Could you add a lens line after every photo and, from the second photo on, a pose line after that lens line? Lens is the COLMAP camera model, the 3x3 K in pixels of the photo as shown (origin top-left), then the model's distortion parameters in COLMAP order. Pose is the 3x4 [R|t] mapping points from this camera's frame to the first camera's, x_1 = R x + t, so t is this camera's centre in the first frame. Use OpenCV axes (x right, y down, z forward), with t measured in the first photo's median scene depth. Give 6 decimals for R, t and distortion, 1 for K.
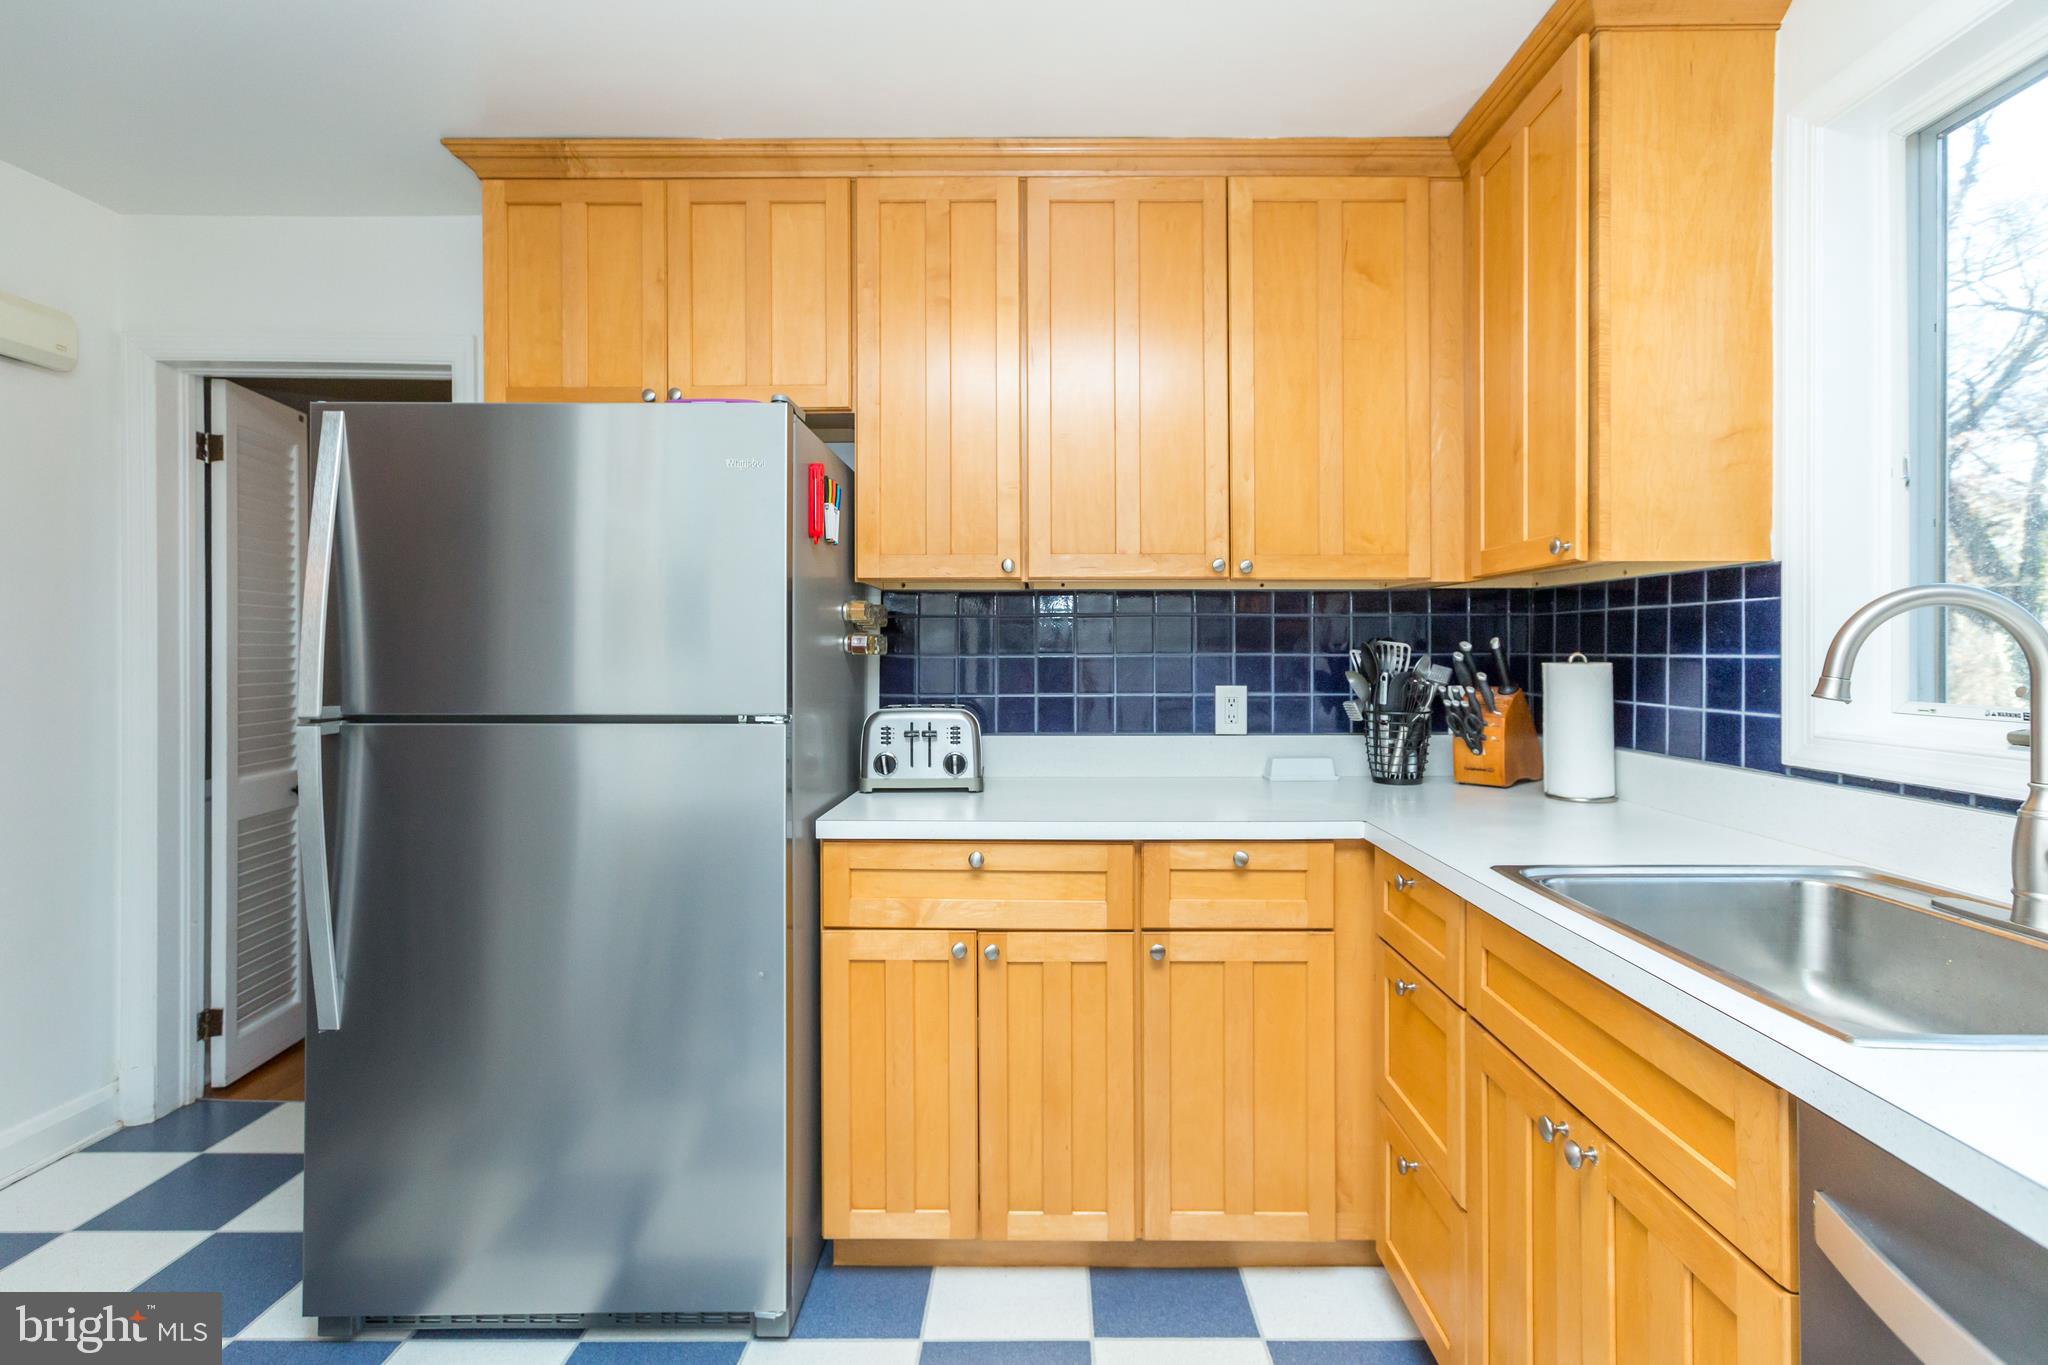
lens RADIAL K [[920.6, 0, 1049.9], [0, 920.6, 652.8], [0, 0, 1]] dist [-0.003949, 0.005703]
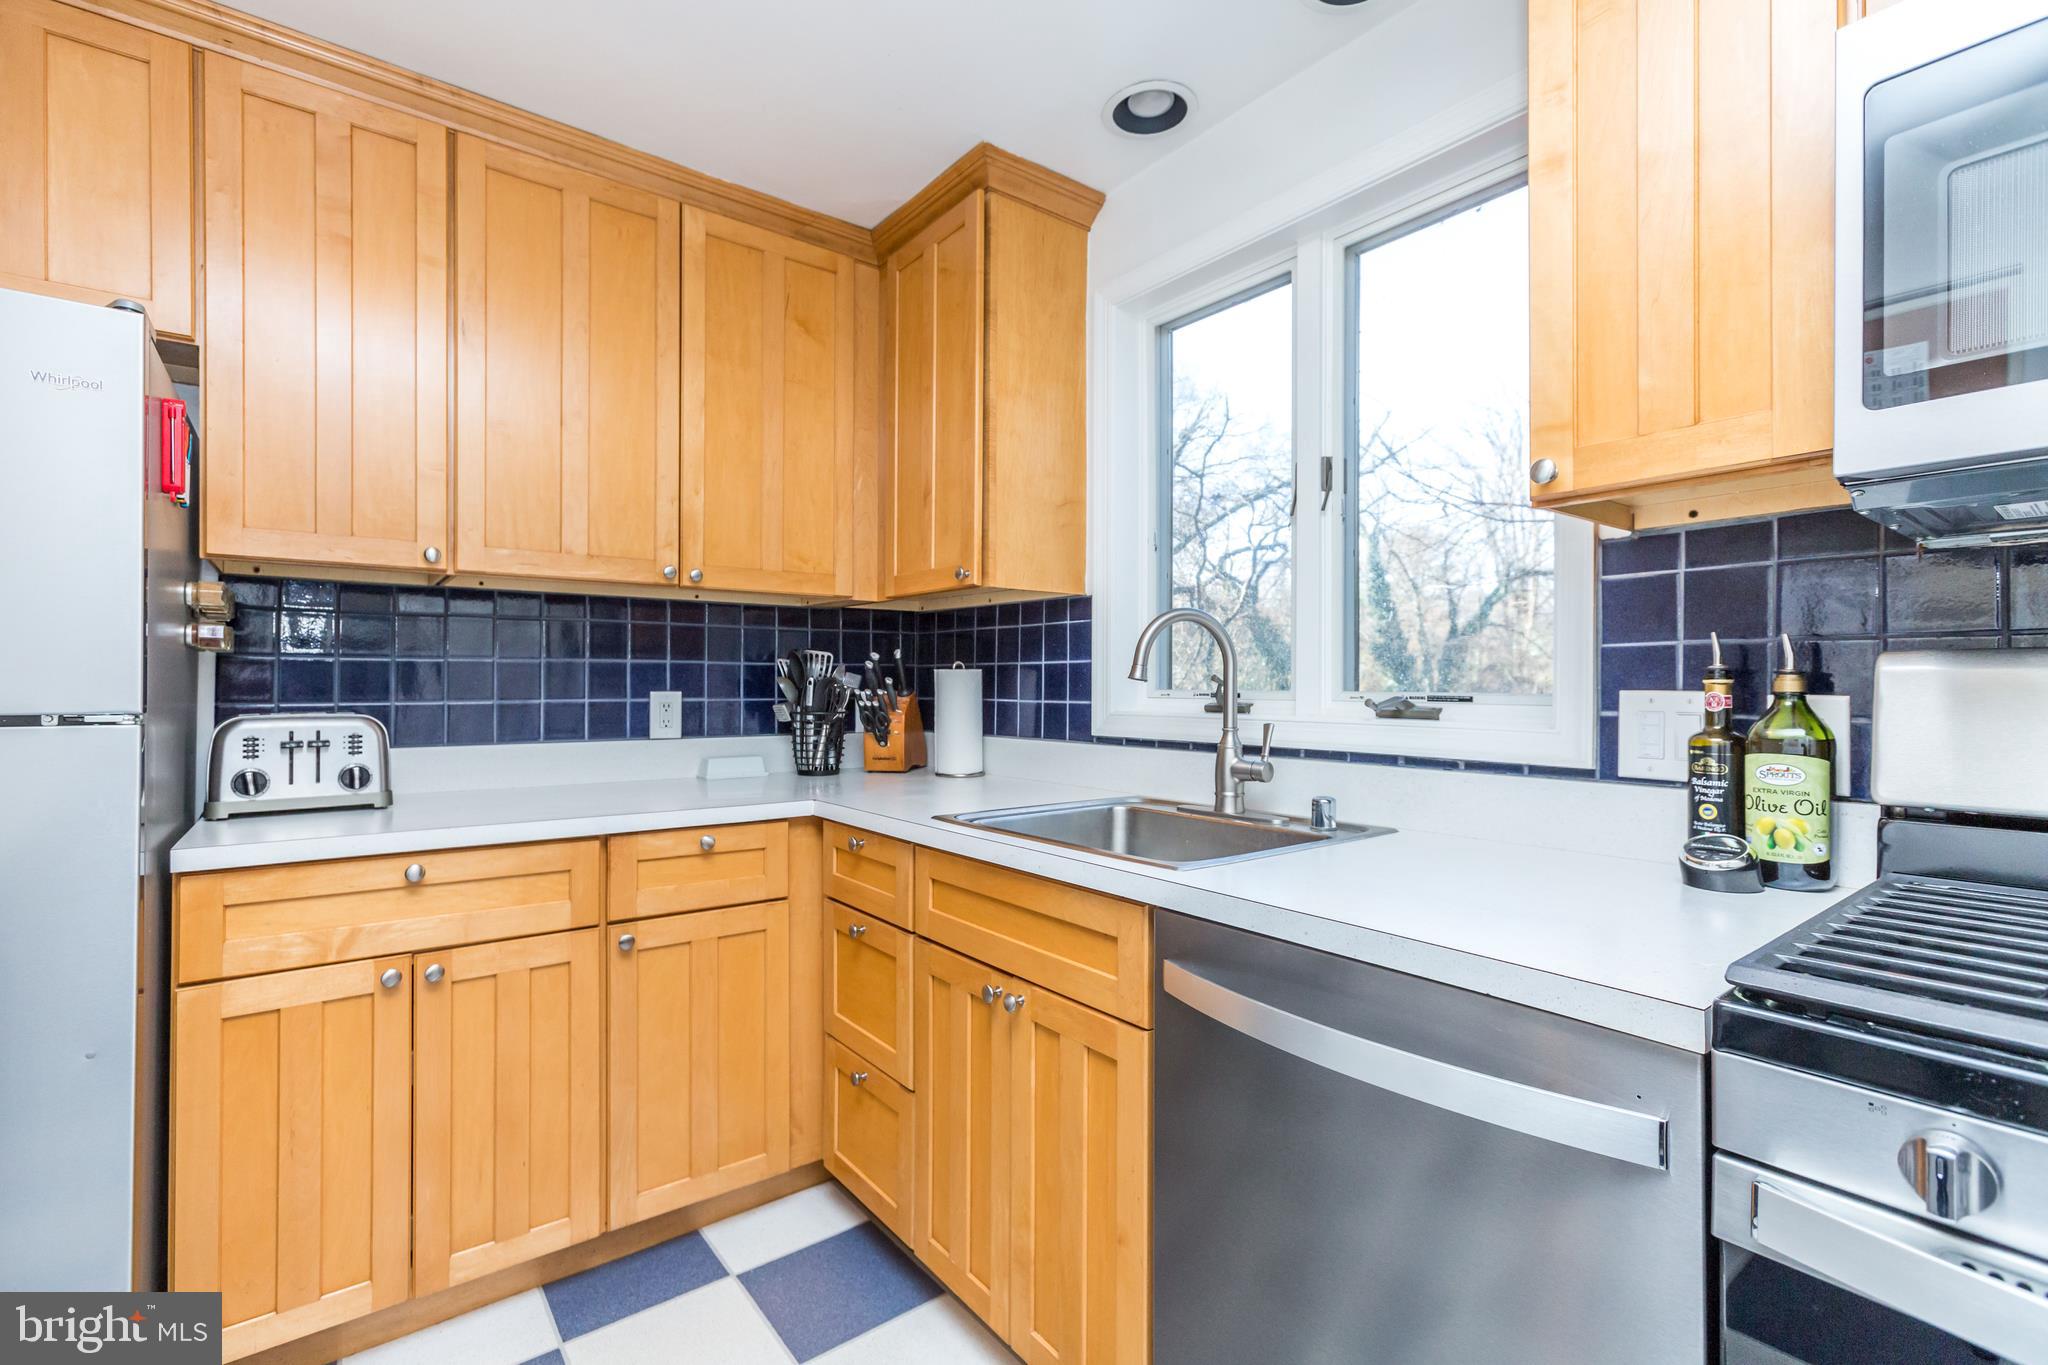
lens RADIAL K [[920.6, 0, 980.8], [0, 920.6, 684.8], [0, 0, 1]] dist [-0.003949, 0.005703]
pose [[0.805596, 0.008598, 0.592403, -0.167339], [-0.005549, 0.999960, -0.006967, 0.042777], [-0.592439, 0.002326, 0.805612, -0.053745]]
